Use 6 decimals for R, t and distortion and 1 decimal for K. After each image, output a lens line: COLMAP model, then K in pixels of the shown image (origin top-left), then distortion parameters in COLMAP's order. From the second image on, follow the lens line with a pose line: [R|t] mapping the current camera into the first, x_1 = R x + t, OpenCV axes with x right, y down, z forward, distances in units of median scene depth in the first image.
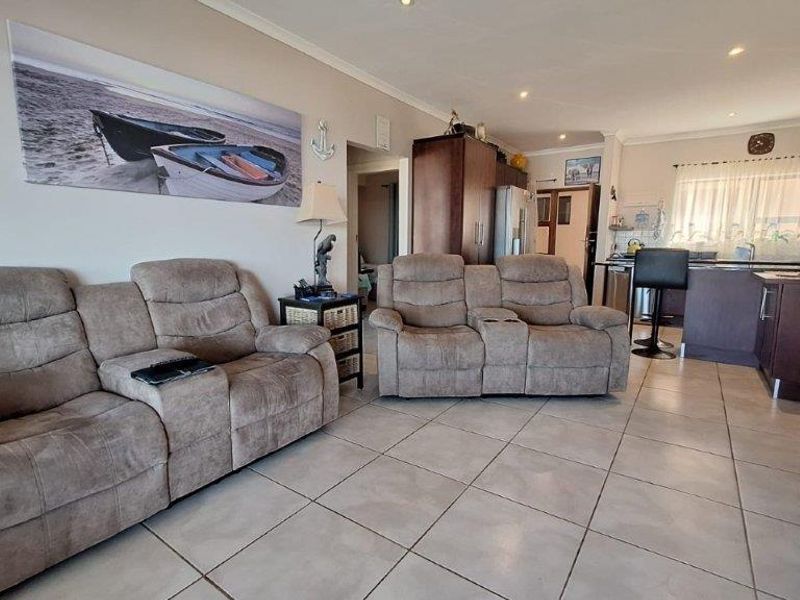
lens RADIAL K [[422.3, 0, 393.1], [0, 422.3, 298.5], [0, 0, 1]] dist [-0.005891, 0.002554]
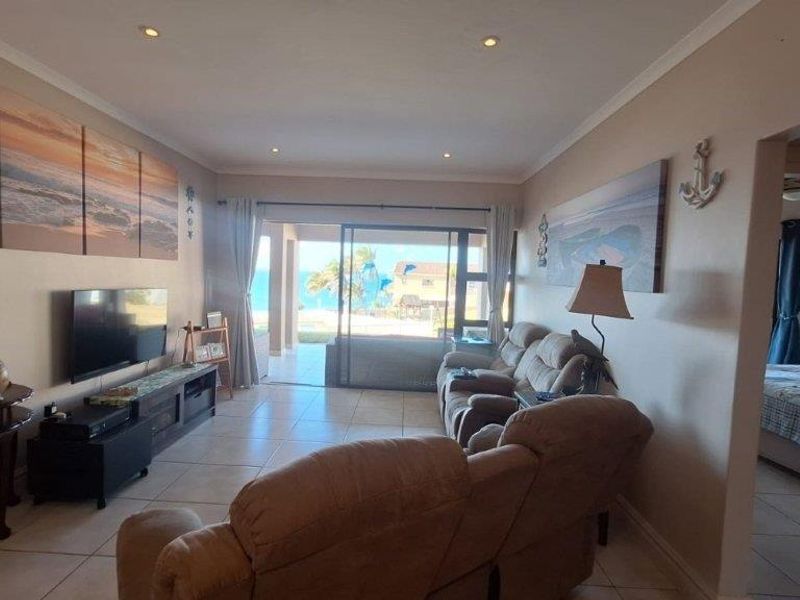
lens RADIAL K [[422.3, 0, 393.1], [0, 422.3, 298.5], [0, 0, 1]] dist [-0.005891, 0.002554]
pose [[-0.832812, -0.004079, -0.553541, 0.656410], [-0.116697, 0.978794, 0.168359, -0.353517], [0.541115, 0.204808, -0.815627, 1.719465]]
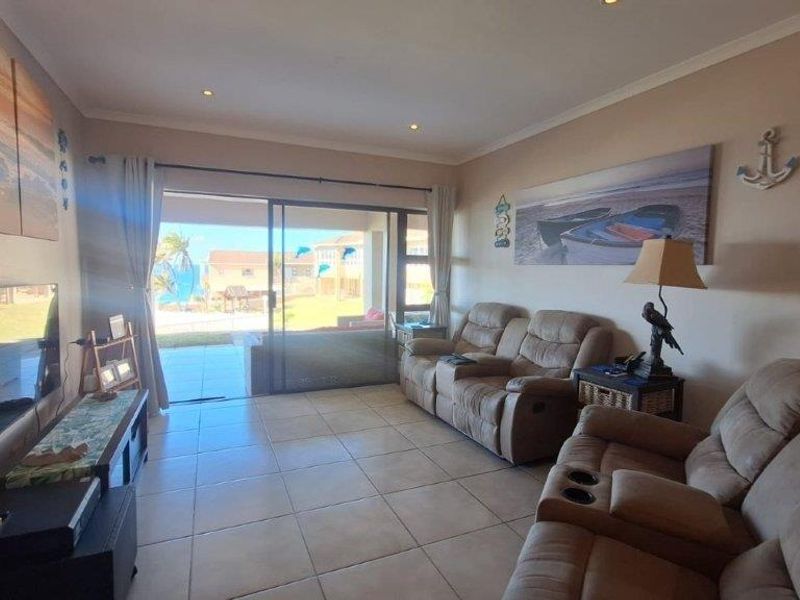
lens RADIAL K [[422.3, 0, 393.1], [0, 422.3, 298.5], [0, 0, 1]] dist [-0.005891, 0.002554]
pose [[-0.518388, 0.051309, -0.853605, 0.931496], [-0.132971, 0.981220, 0.139732, -0.245191], [0.844744, 0.185940, -0.501830, 1.189742]]
